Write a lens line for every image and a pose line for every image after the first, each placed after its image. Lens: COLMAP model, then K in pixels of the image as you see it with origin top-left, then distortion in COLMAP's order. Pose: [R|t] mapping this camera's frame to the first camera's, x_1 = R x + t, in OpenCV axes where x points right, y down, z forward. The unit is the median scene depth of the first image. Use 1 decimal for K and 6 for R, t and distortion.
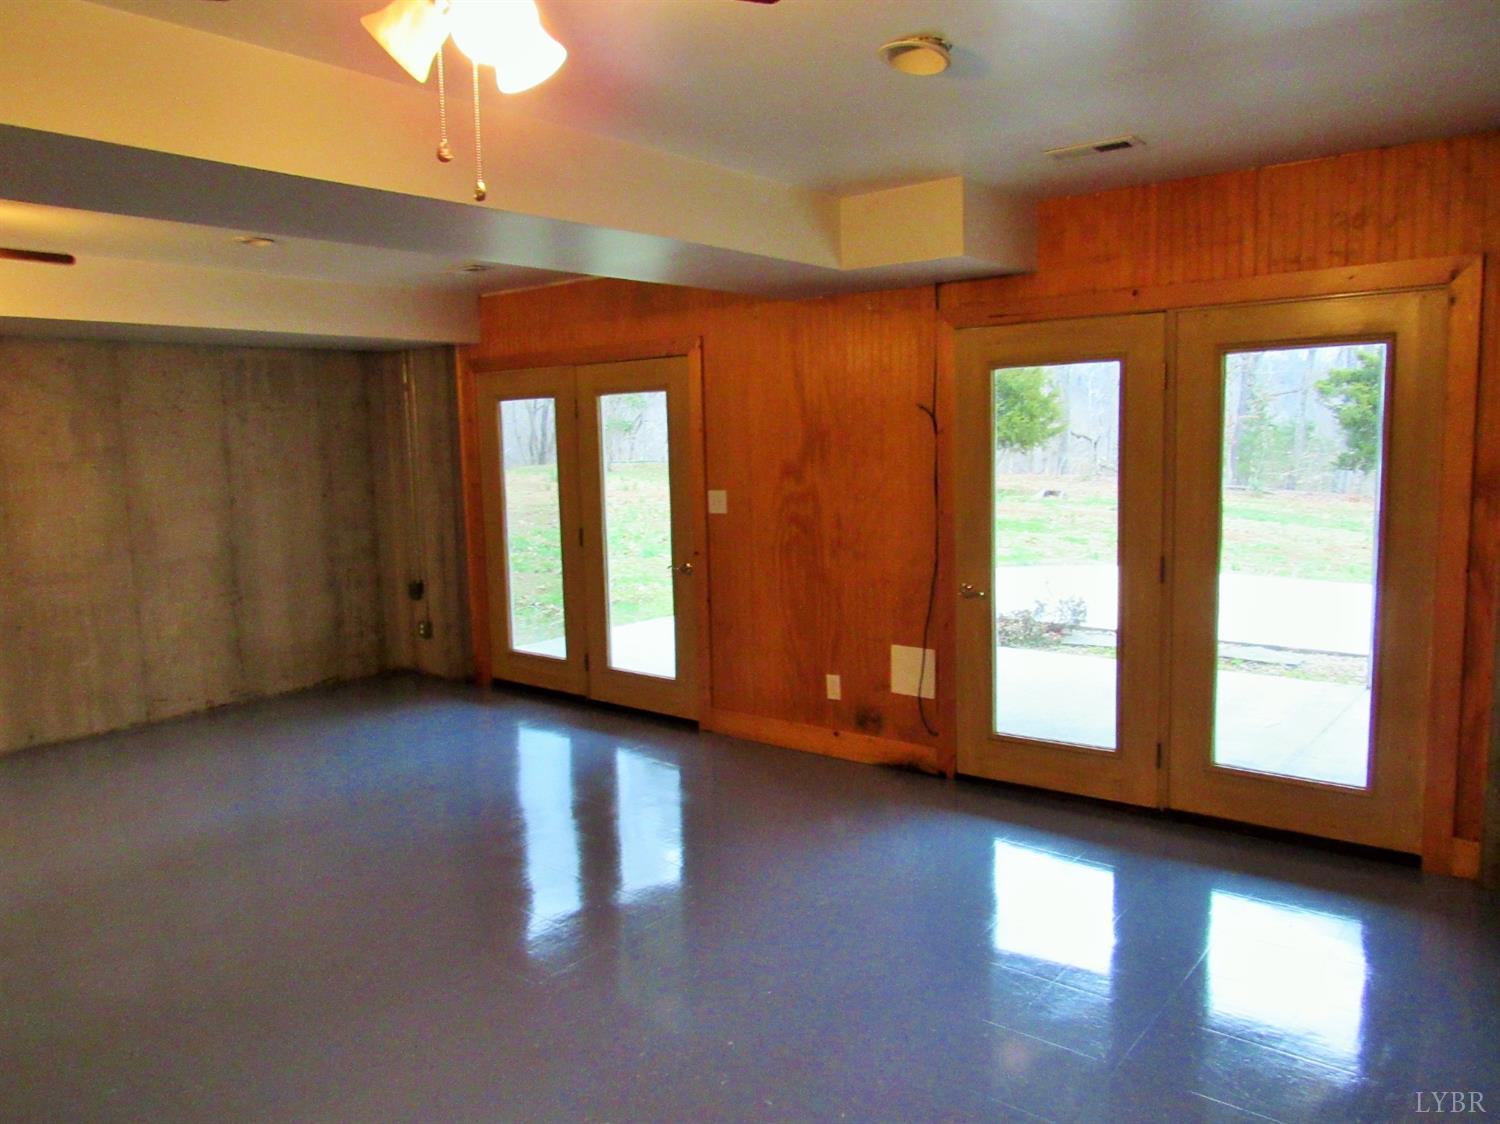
lens RADIAL K [[1073.0, 0, 750.0], [0, 1073.0, 562.0], [0, 0, 1]] dist [-0.032177, 0.004179]
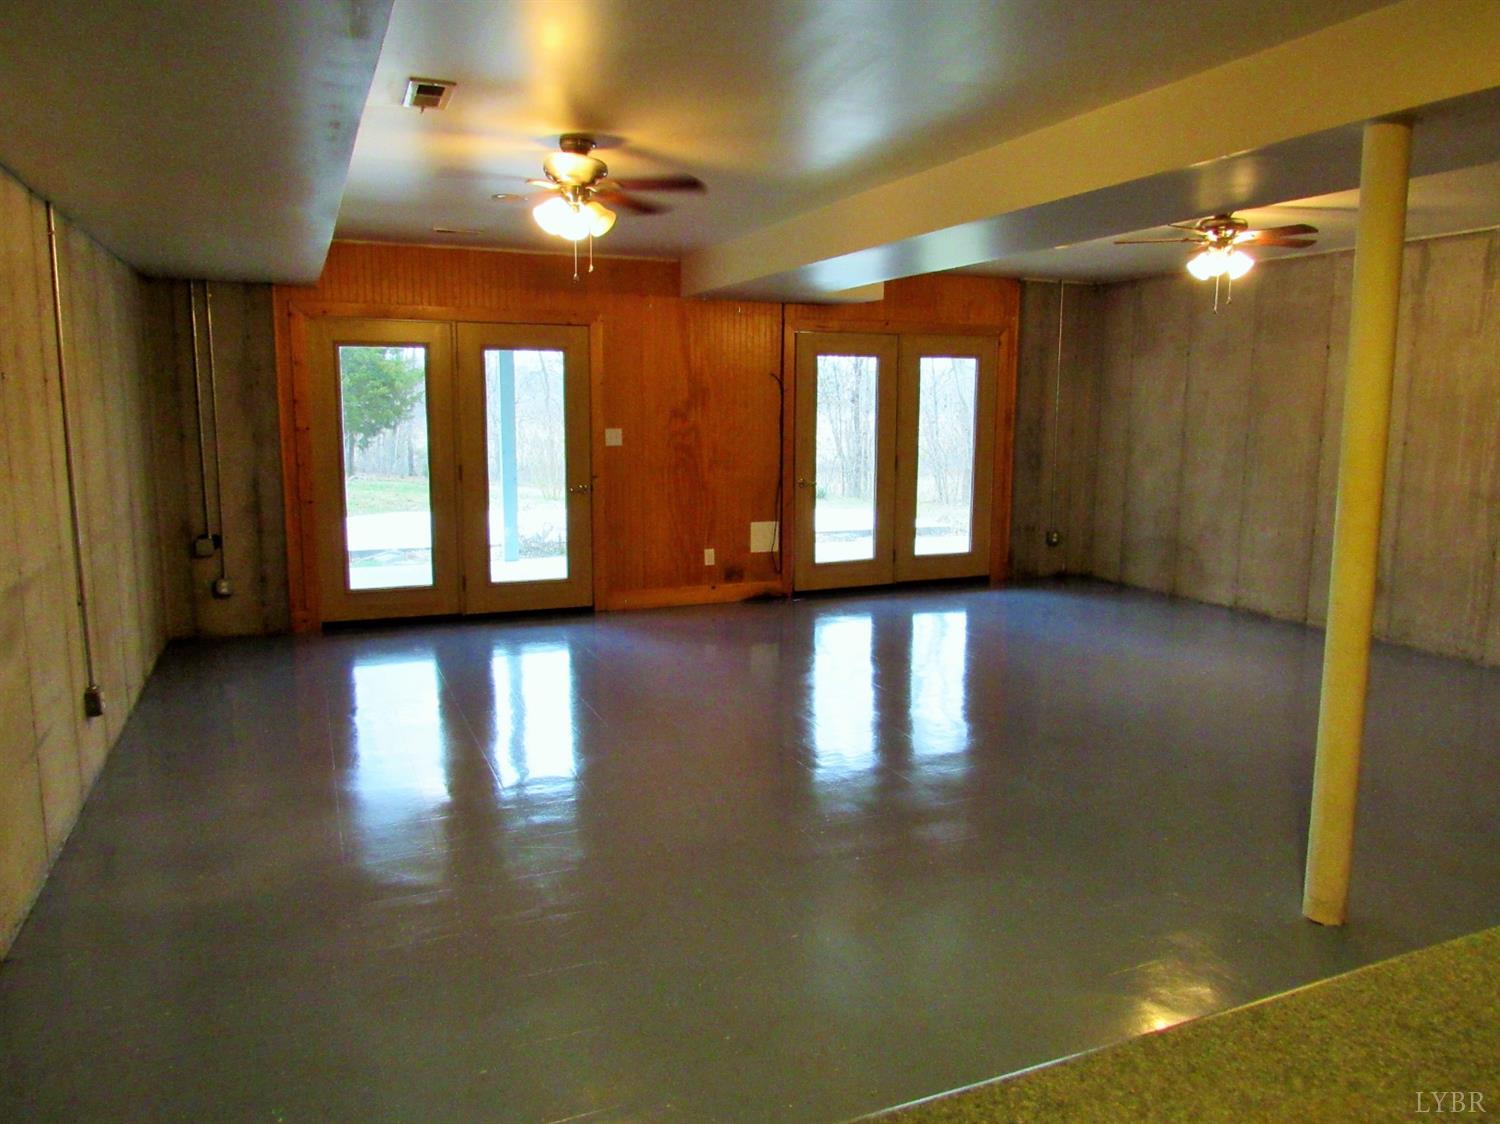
lens RADIAL K [[1052.1, 0, 727.3], [0, 1052.1, 558.2], [0, 0, 1]] dist [-0.034047, -0.000172]
pose [[0.480601, -0.098382, 0.871403, -1.208305], [0.088305, 0.994066, 0.063528, 0.025982], [-0.872482, 0.046418, 0.486437, 0.254143]]
